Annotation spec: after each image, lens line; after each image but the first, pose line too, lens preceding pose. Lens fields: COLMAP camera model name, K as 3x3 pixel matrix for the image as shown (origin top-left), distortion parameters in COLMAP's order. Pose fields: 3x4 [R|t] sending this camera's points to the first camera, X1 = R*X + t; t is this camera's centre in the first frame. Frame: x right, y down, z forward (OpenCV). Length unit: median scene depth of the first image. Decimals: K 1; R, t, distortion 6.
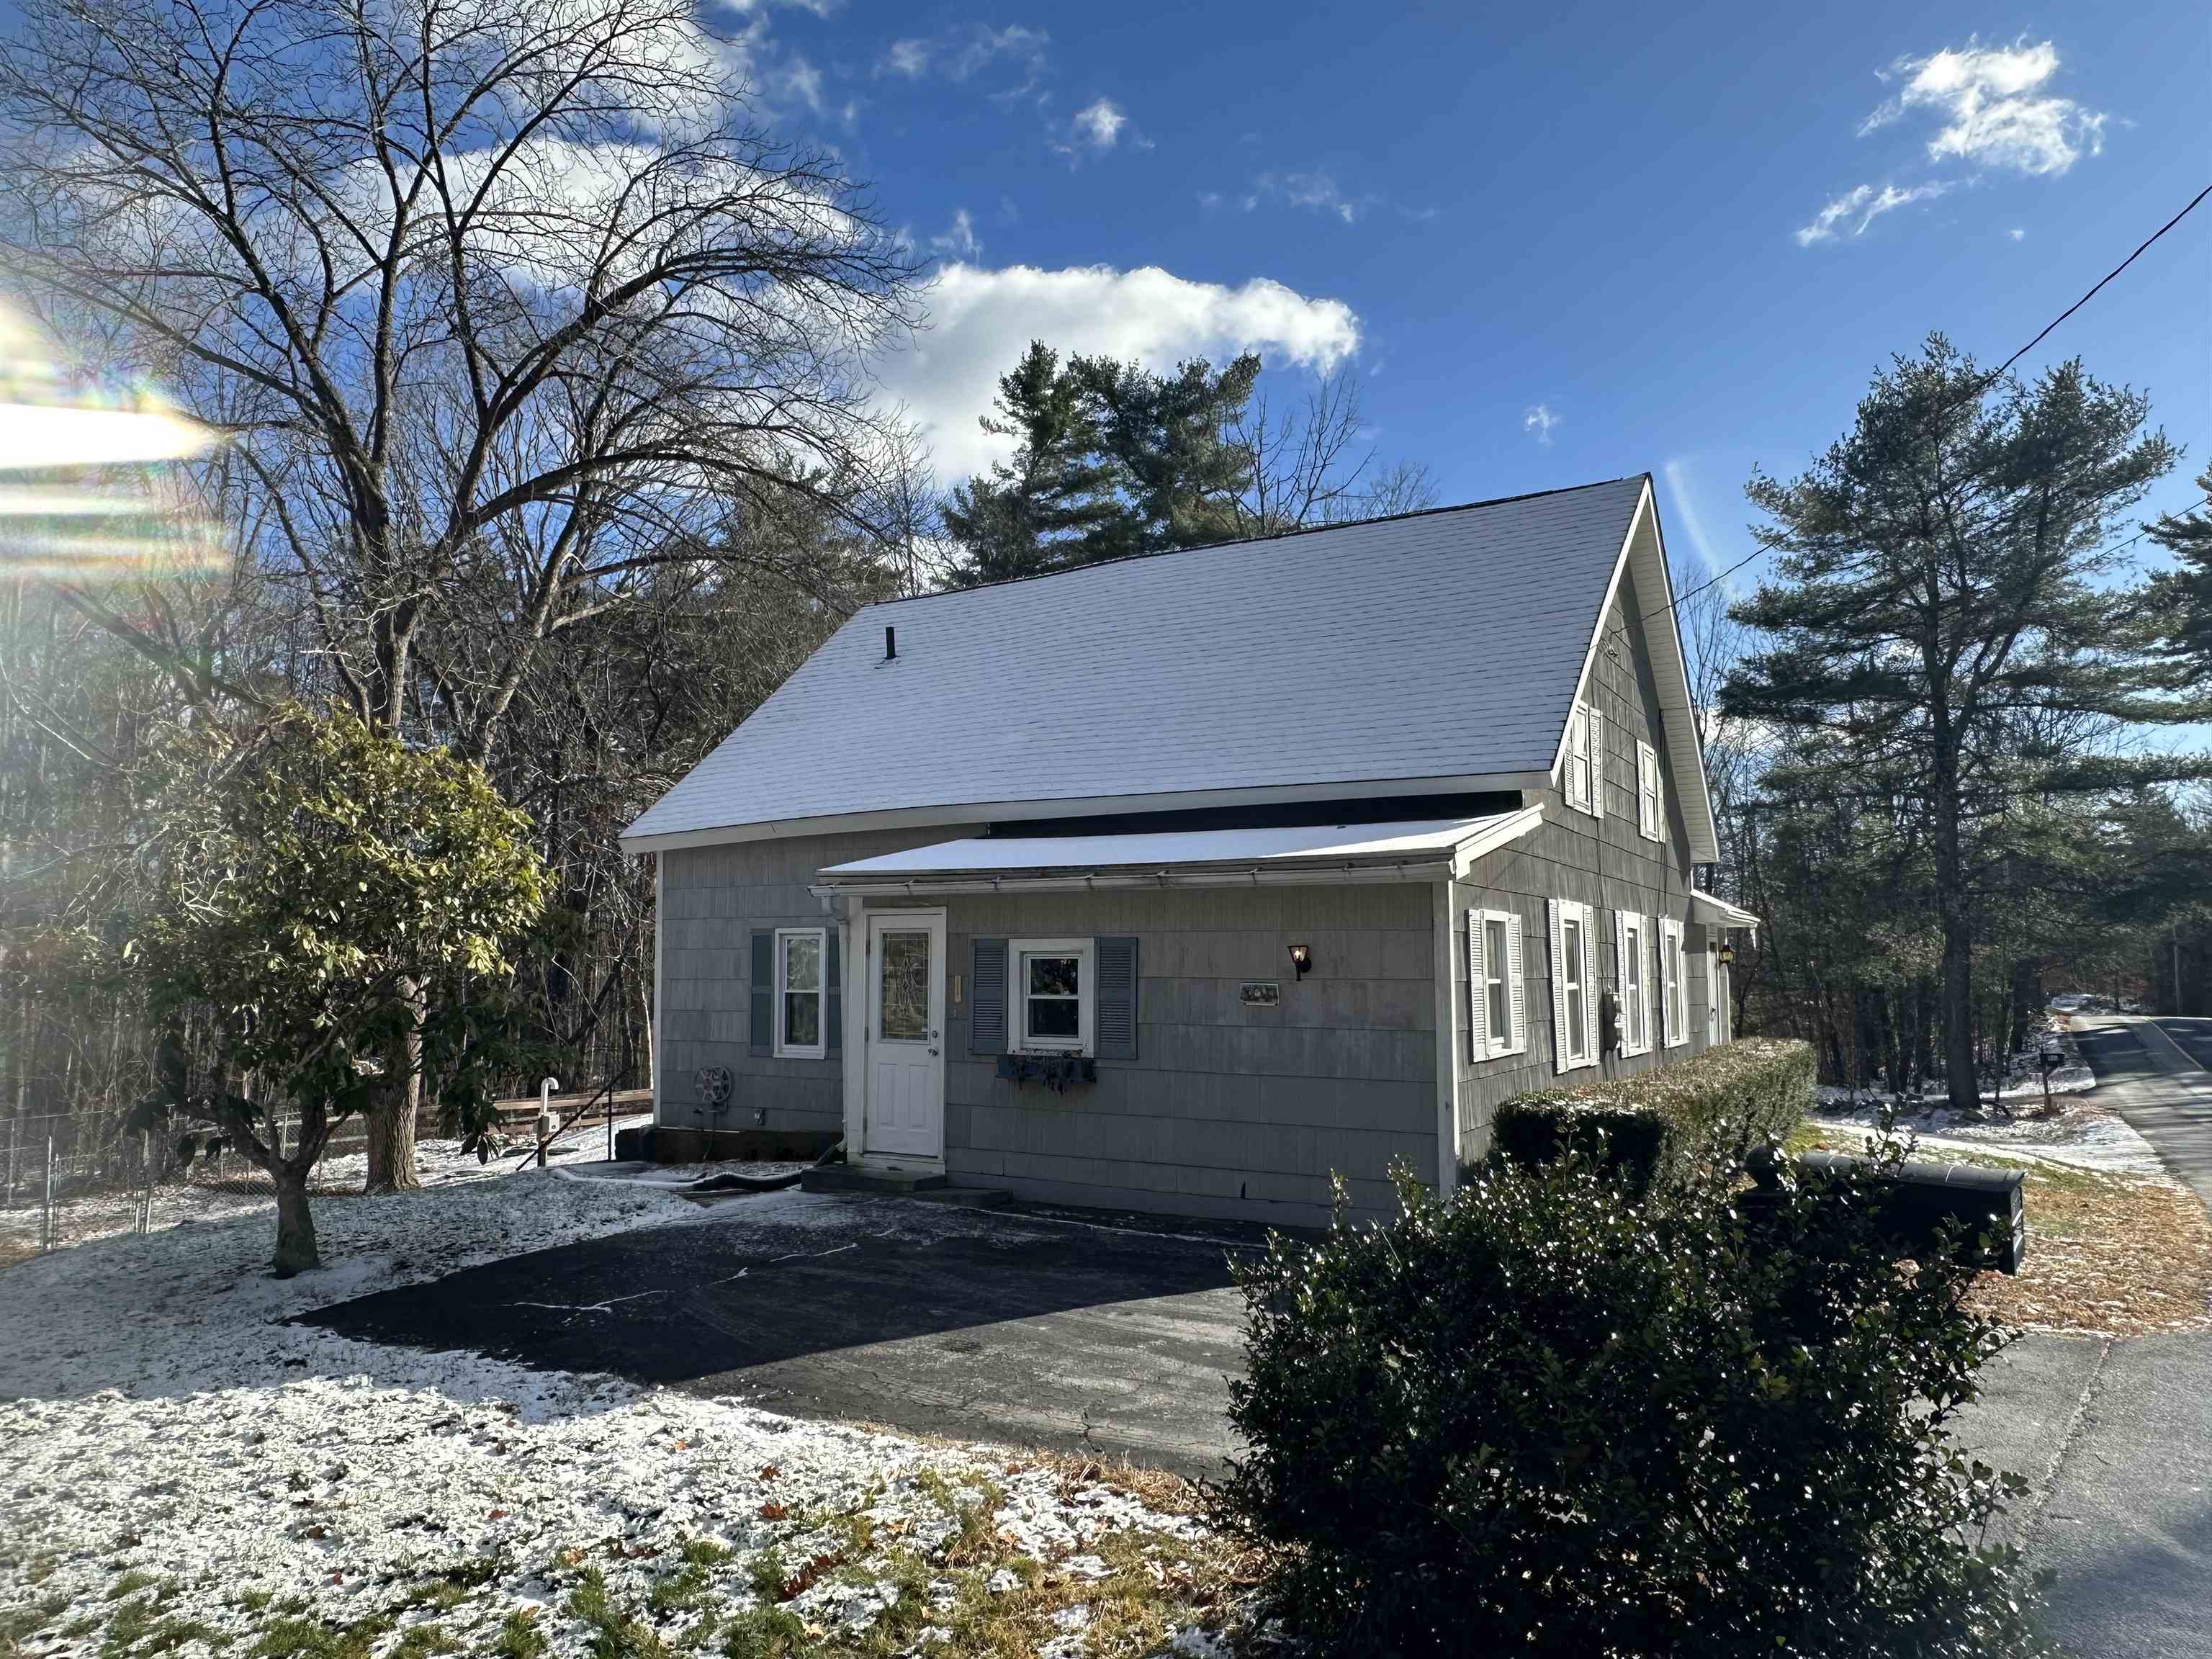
lens RADIAL K [[1455.6, 0, 1098.6], [0, 1455.6, 821.3], [0, 0, 1]] dist [0.001133, 0.000893]
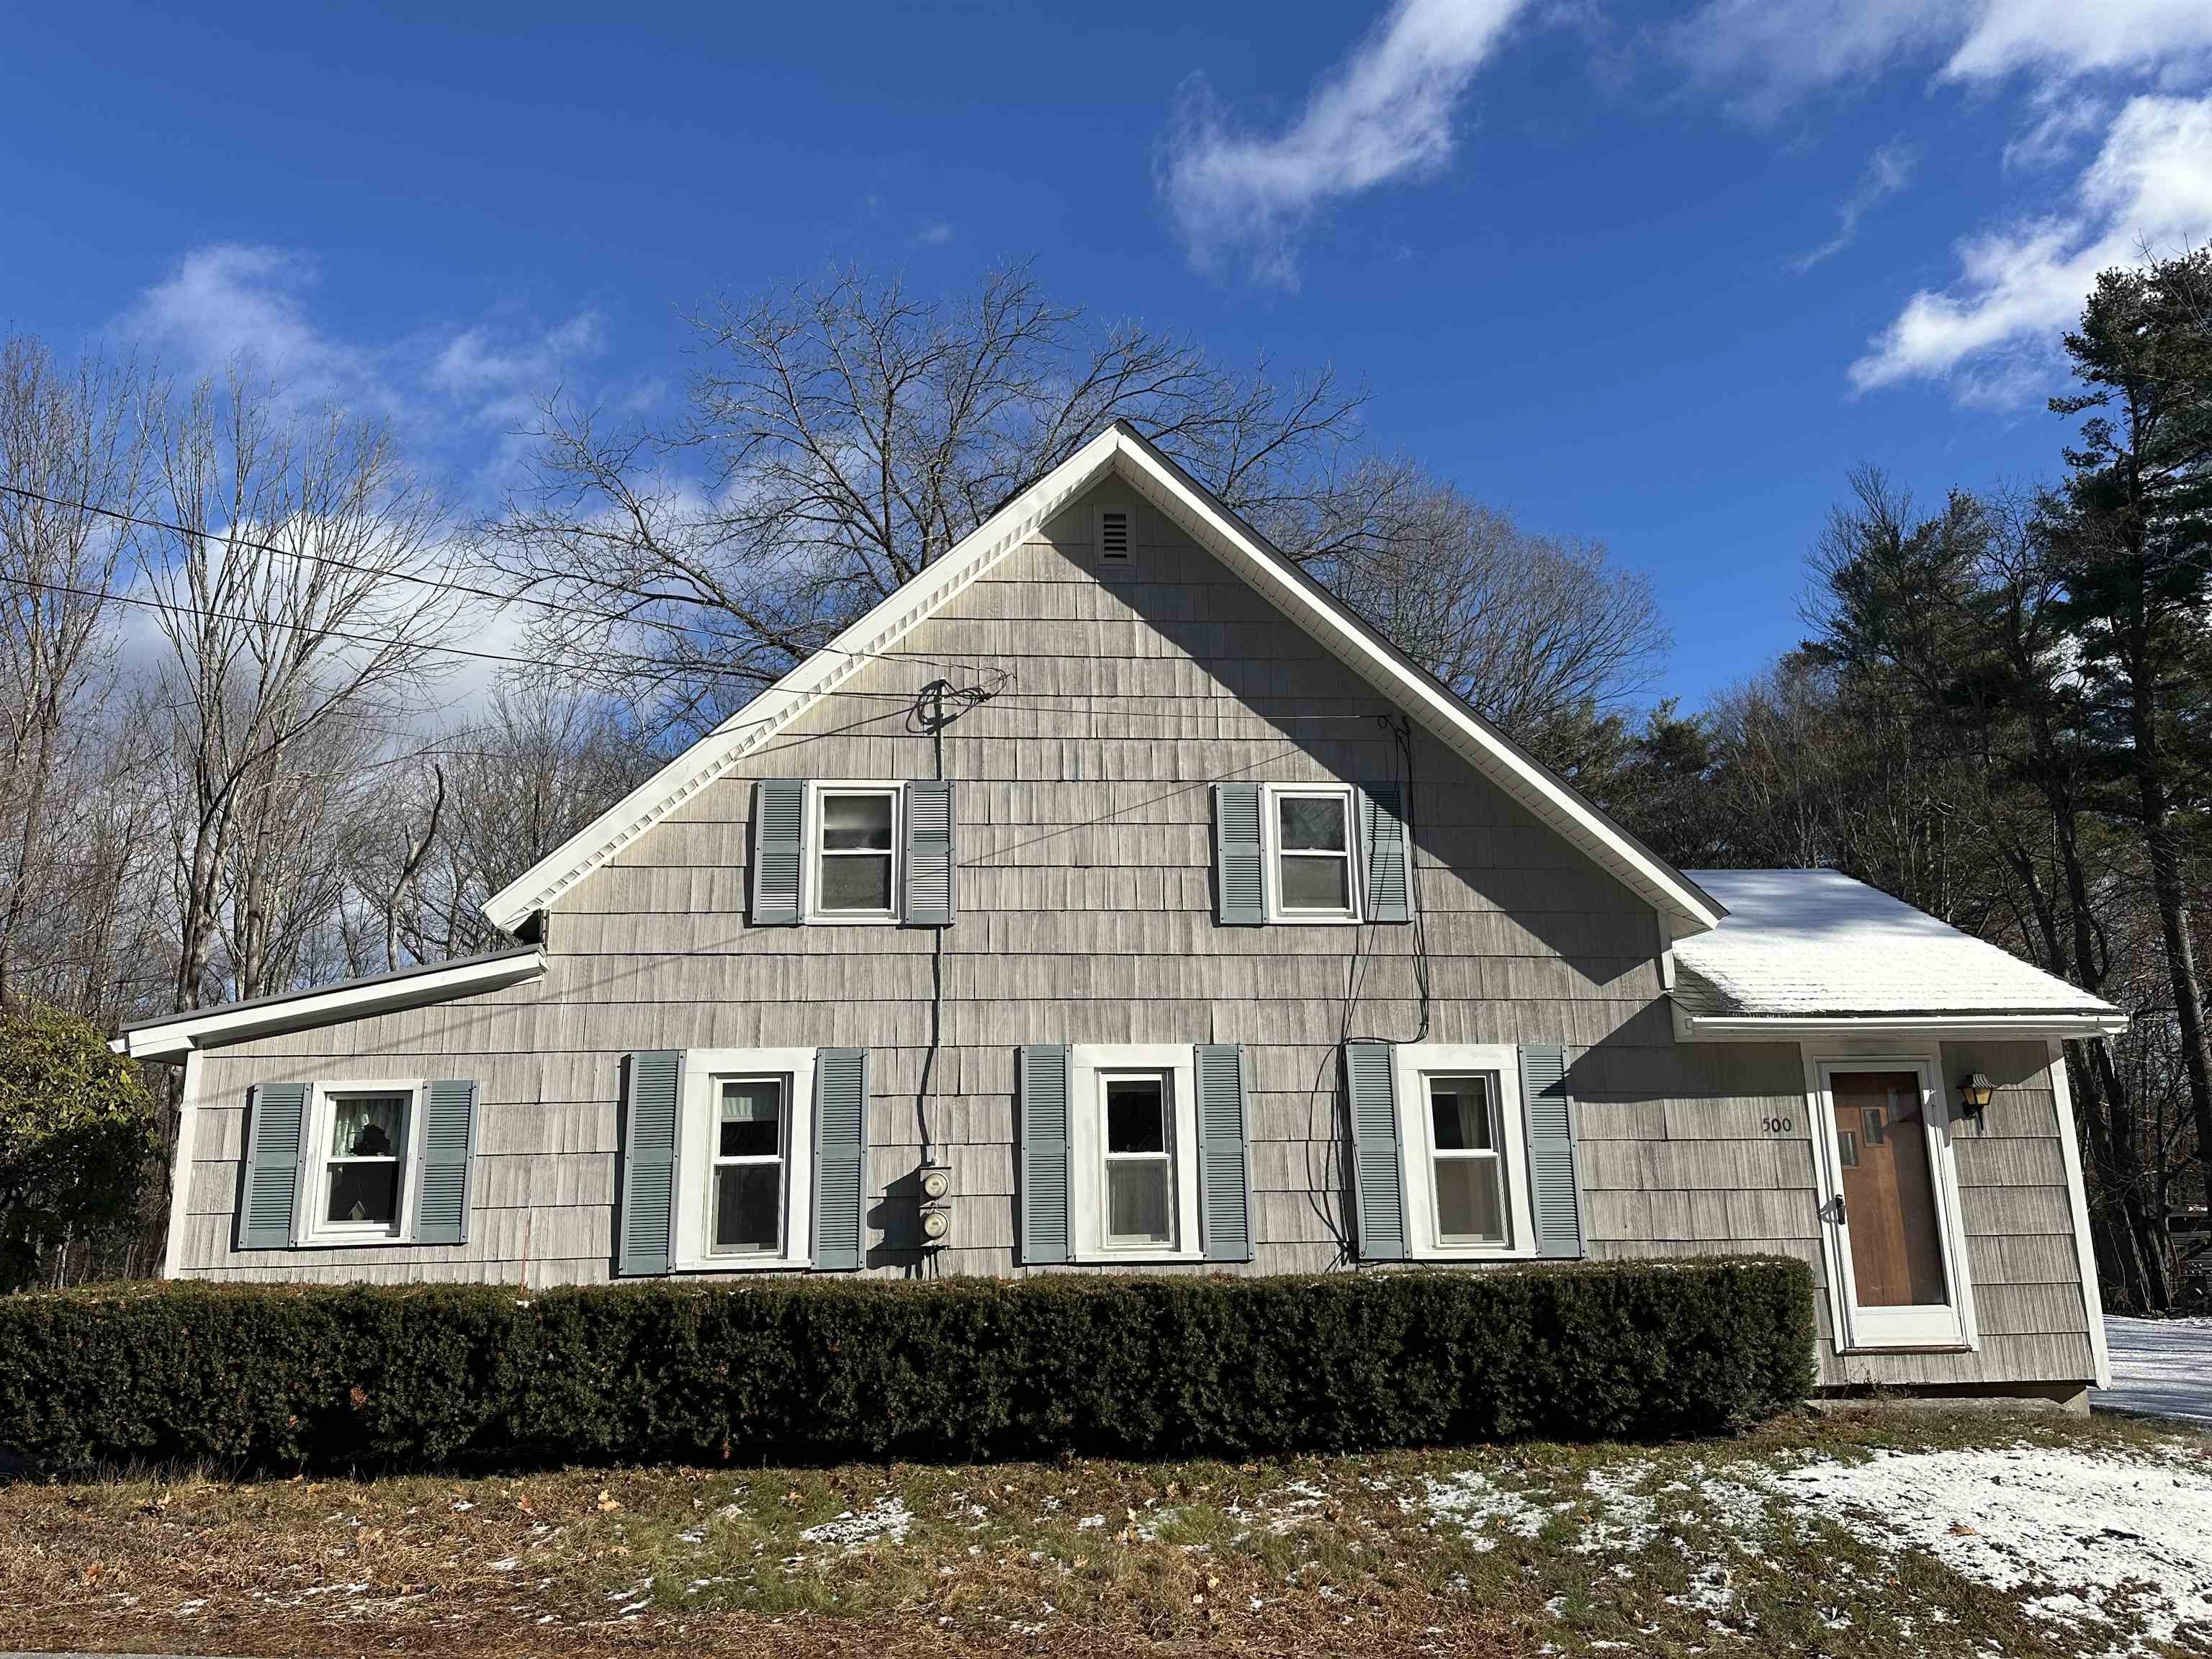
lens RADIAL K [[1540.5, 0, 1094.8], [0, 1540.5, 791.7], [0, 0, 1]] dist [0.068515, -0.077819]
pose [[0.581511, -0.203240, -0.787742, 0.487917], [0.097403, 0.978720, -0.180610, 0.038900], [0.807686, 0.028298, 0.588933, 0.290271]]
